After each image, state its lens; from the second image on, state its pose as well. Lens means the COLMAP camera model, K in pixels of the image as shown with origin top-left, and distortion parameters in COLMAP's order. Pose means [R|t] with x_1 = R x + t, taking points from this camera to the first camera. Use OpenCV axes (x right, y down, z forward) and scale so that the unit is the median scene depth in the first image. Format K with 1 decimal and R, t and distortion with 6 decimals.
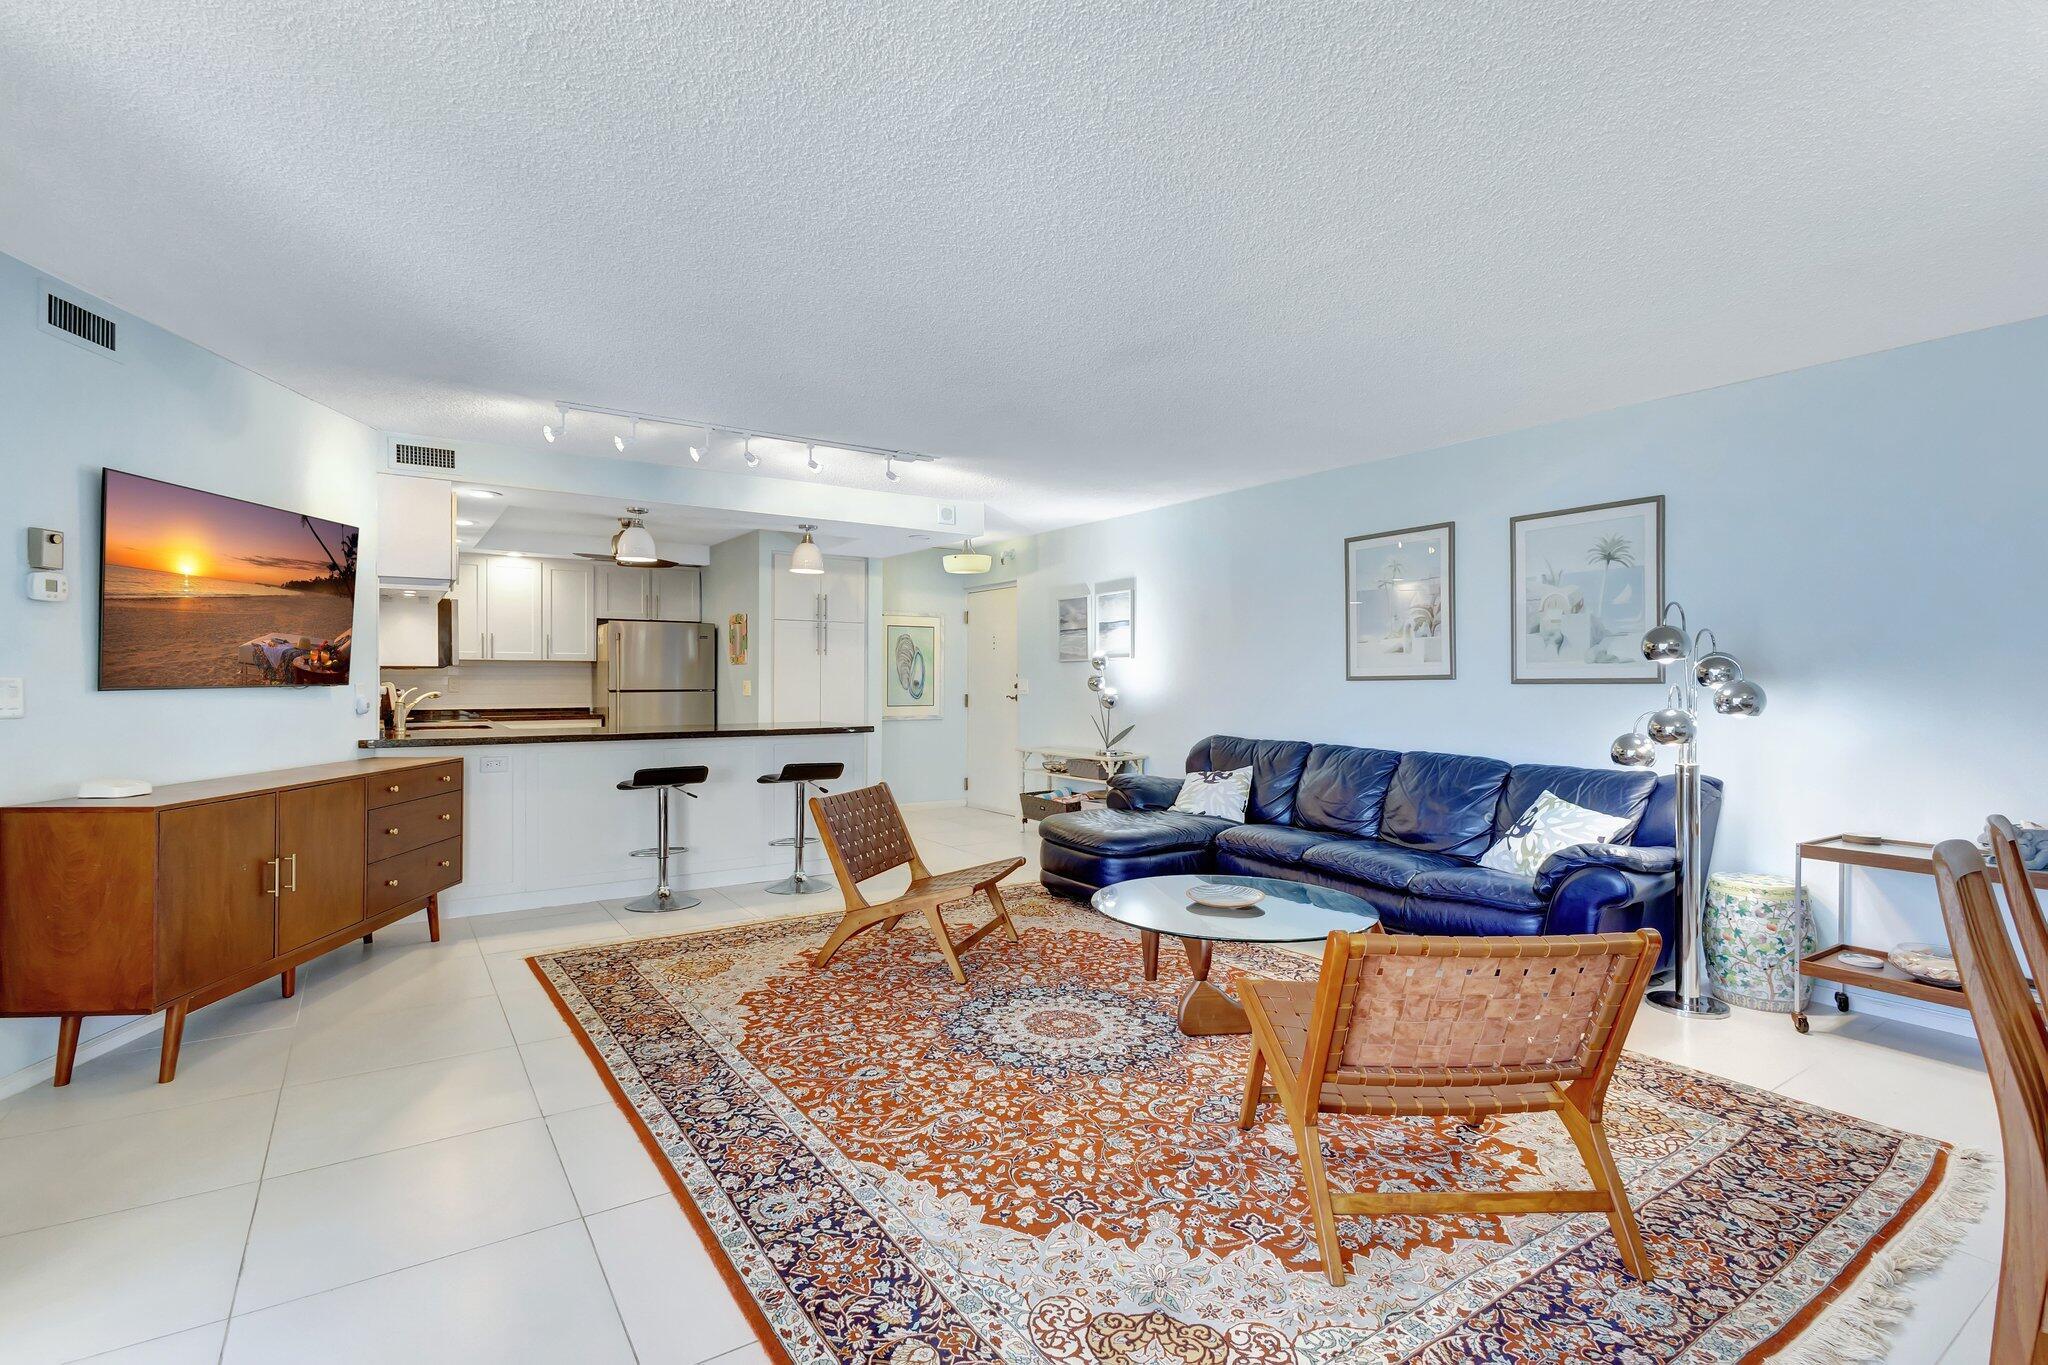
lens RADIAL K [[970.2, 0, 1026.3], [0, 970.2, 673.8], [0, 0, 1]] dist [0.012489, -0.001390]
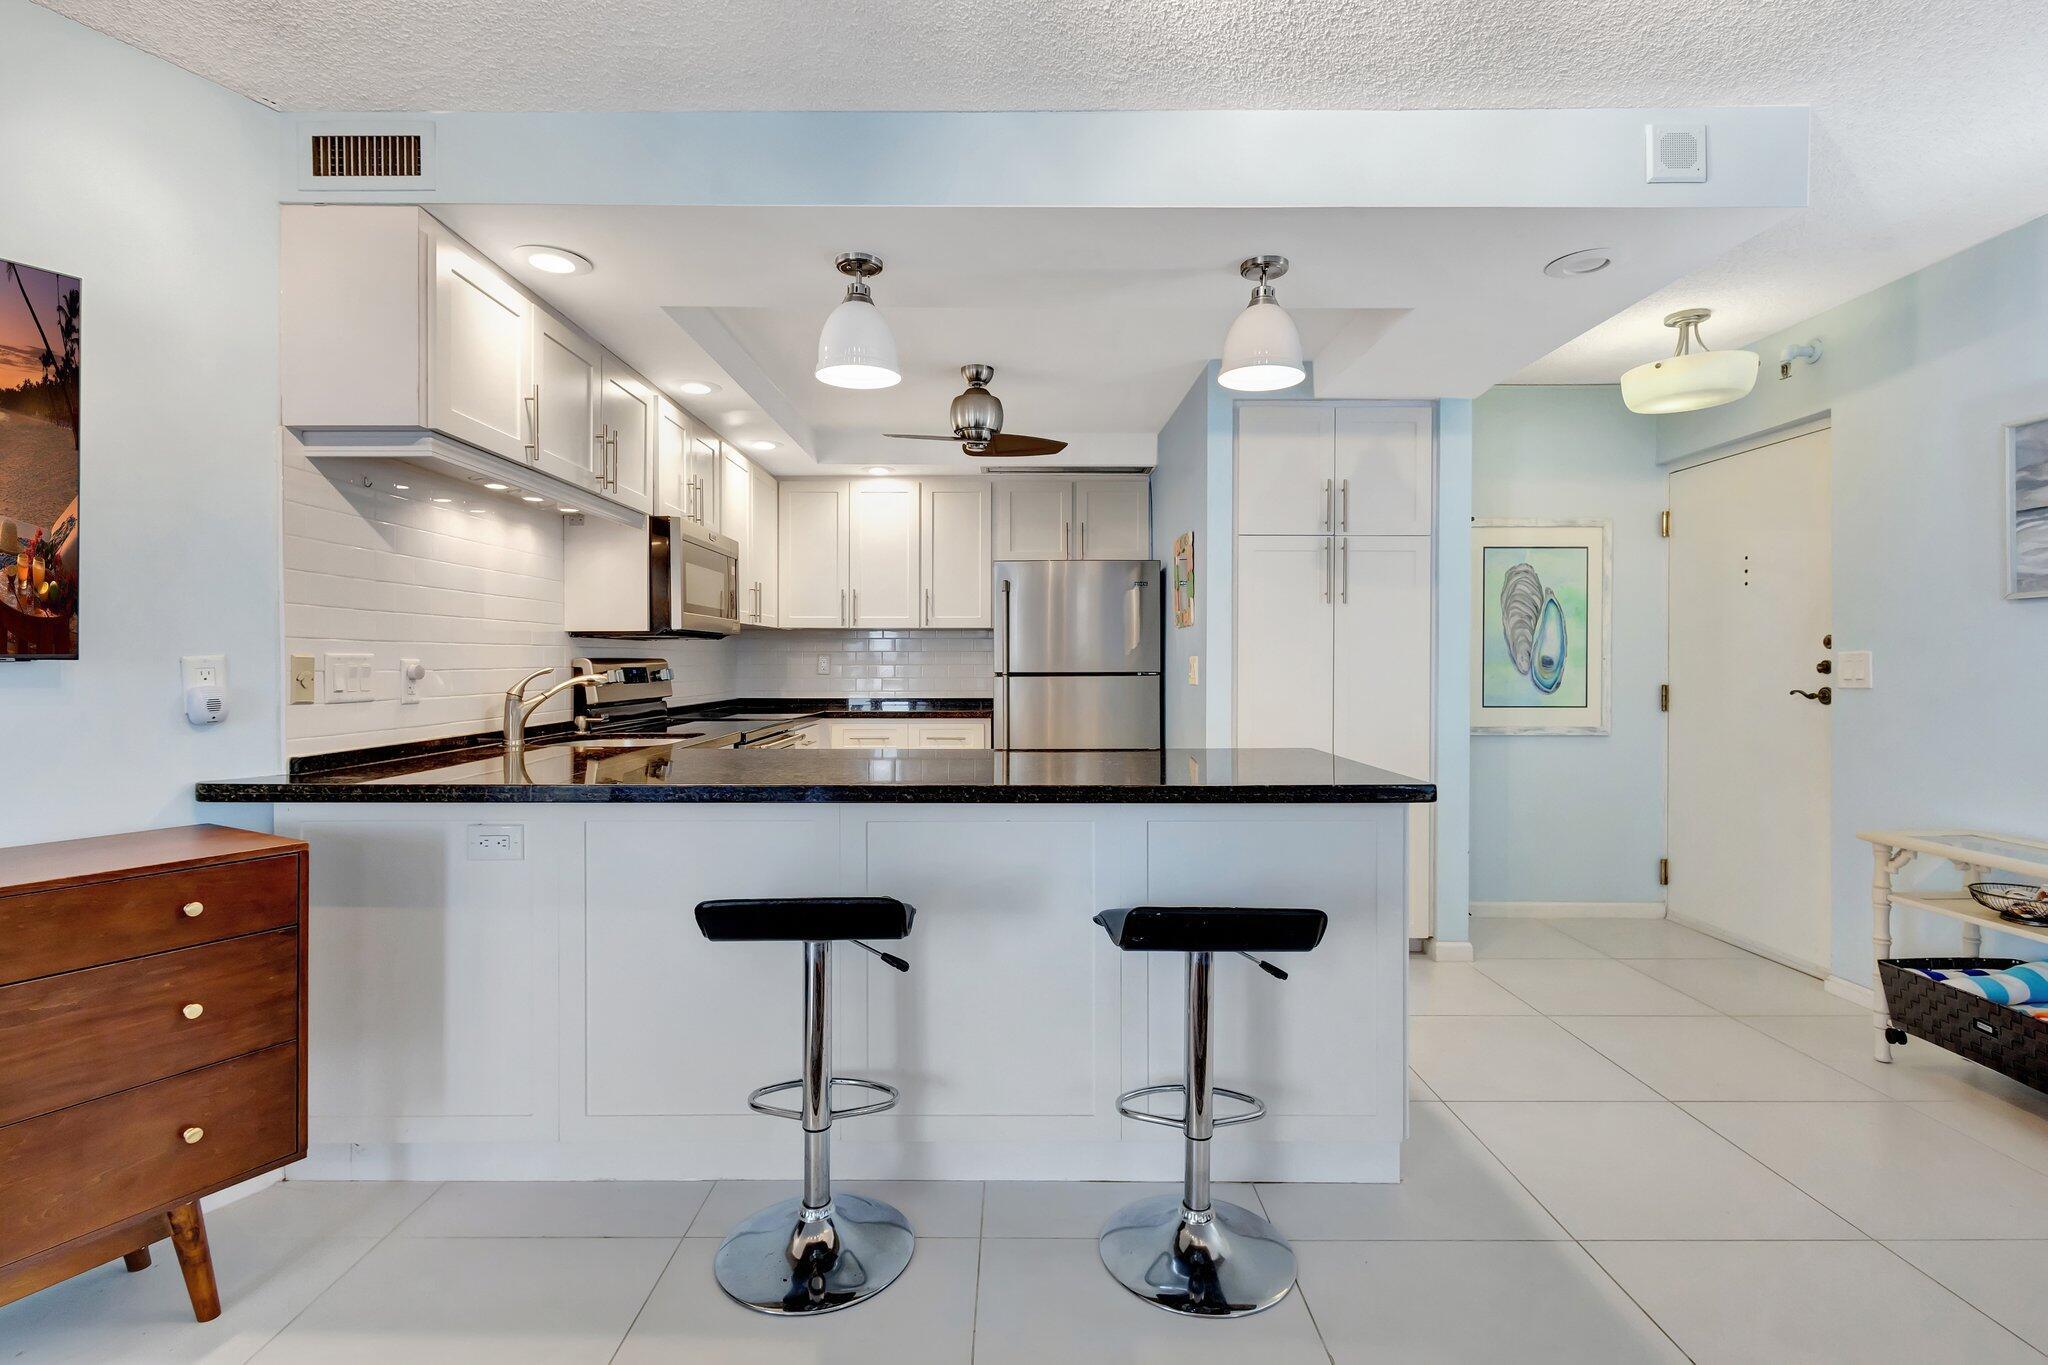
lens RADIAL K [[970.2, 0, 1026.3], [0, 970.2, 673.8], [0, 0, 1]] dist [0.012489, -0.001390]
pose [[0.834152, 0.005044, -0.551512, -0.098206], [0.004944, 0.999850, 0.016623, 0.010152], [0.551513, -0.016593, 0.834001, 0.707358]]
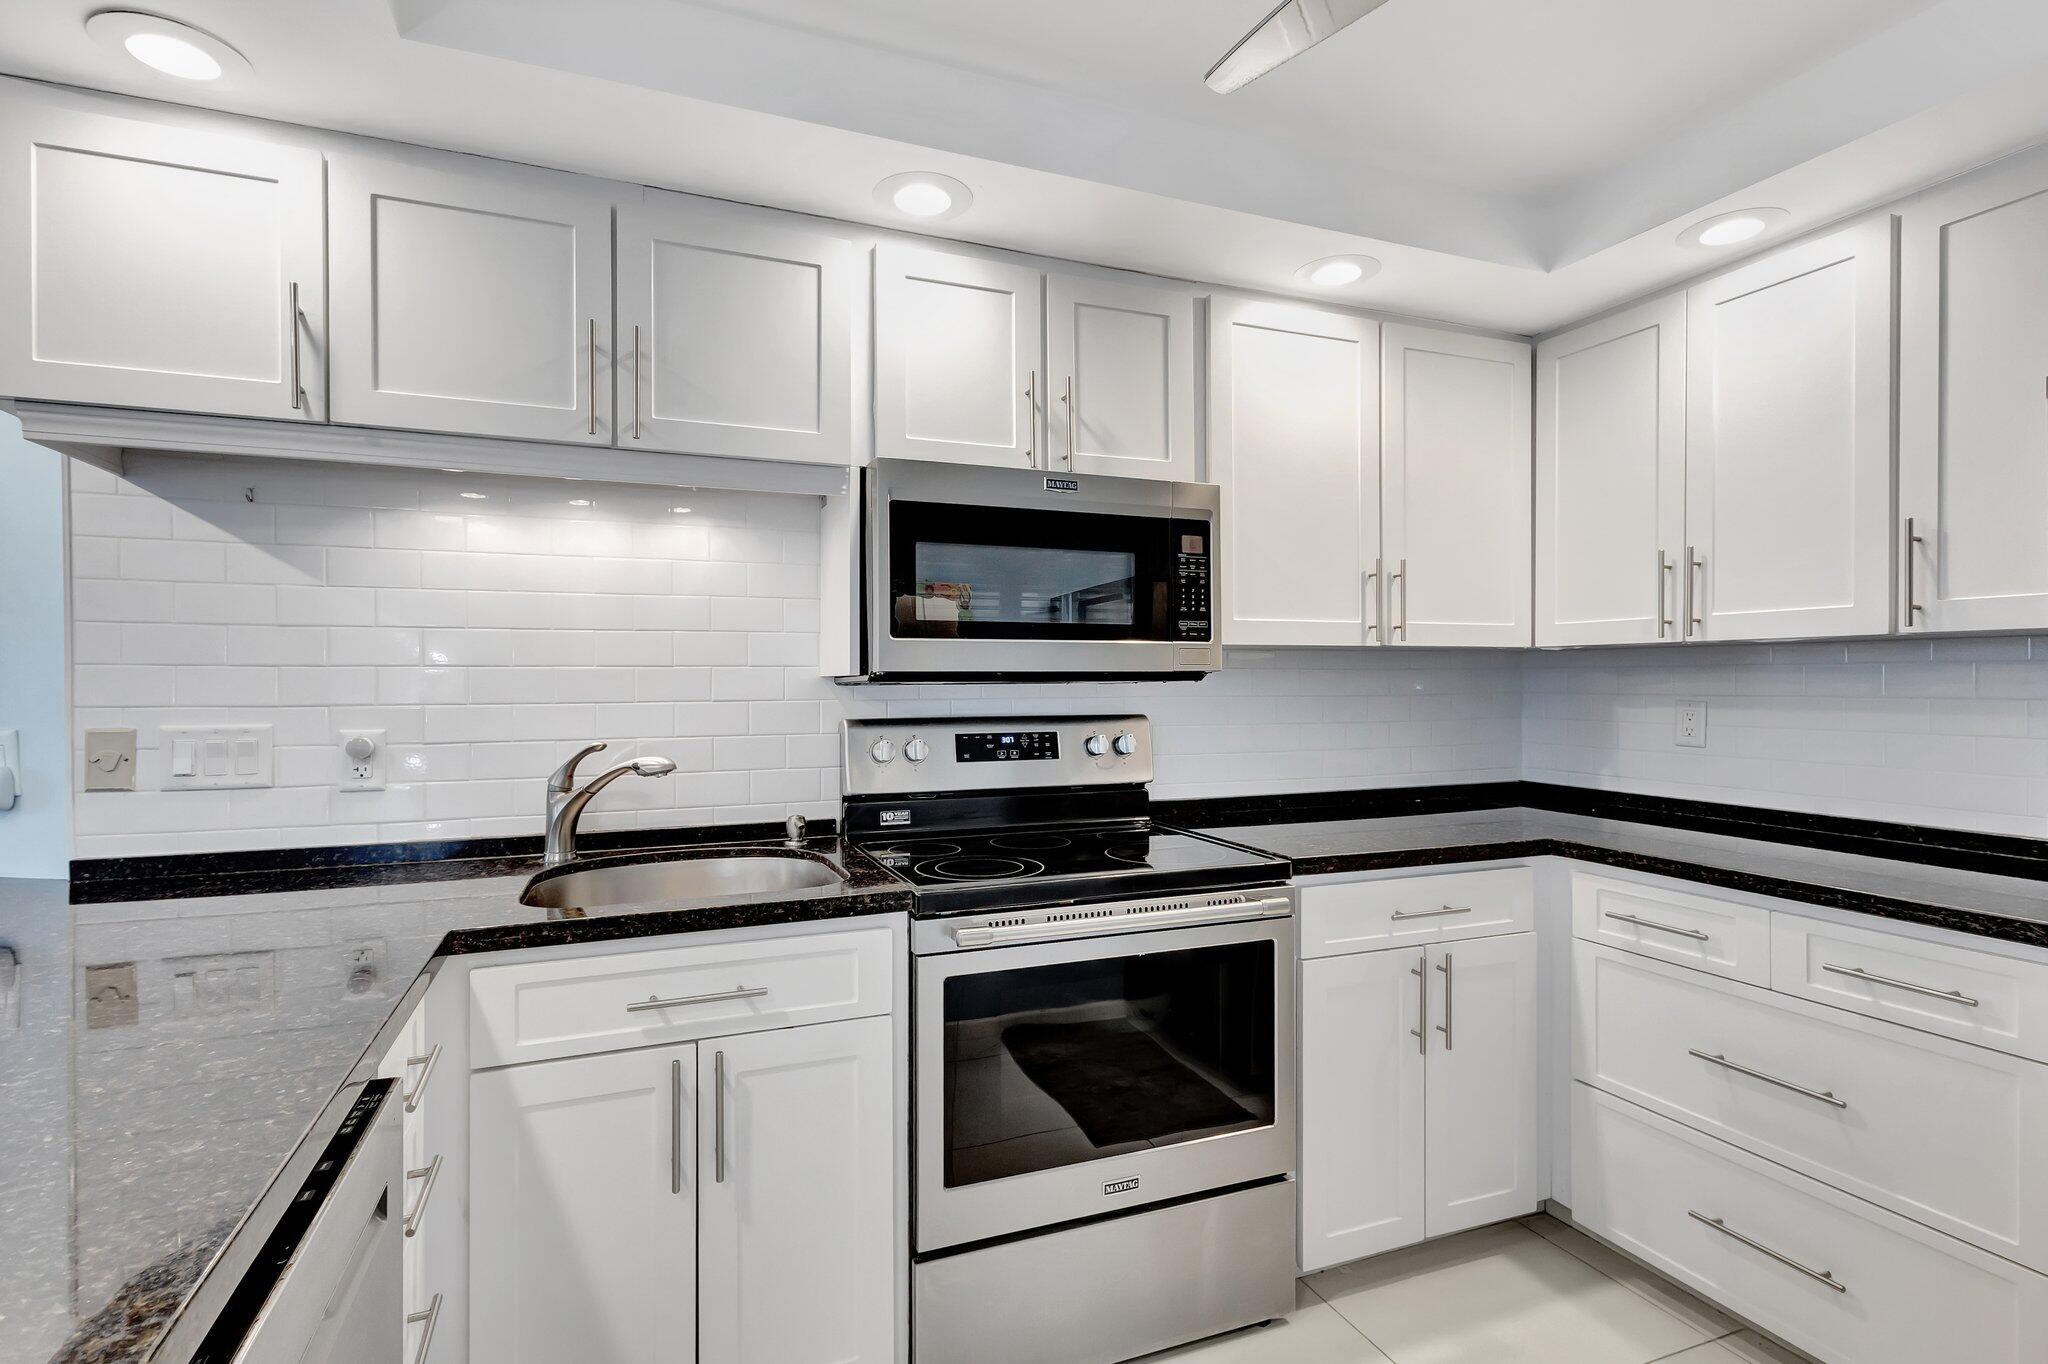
lens RADIAL K [[970.2, 0, 1026.3], [0, 970.2, 673.3], [0, 0, 1]] dist [0.012489, -0.001390]
pose [[-0.226616, -0.003965, -0.973976, -0.268922], [0.006234, 0.999965, -0.005521, -0.002671], [0.973964, -0.007323, -0.226583, 1.107530]]
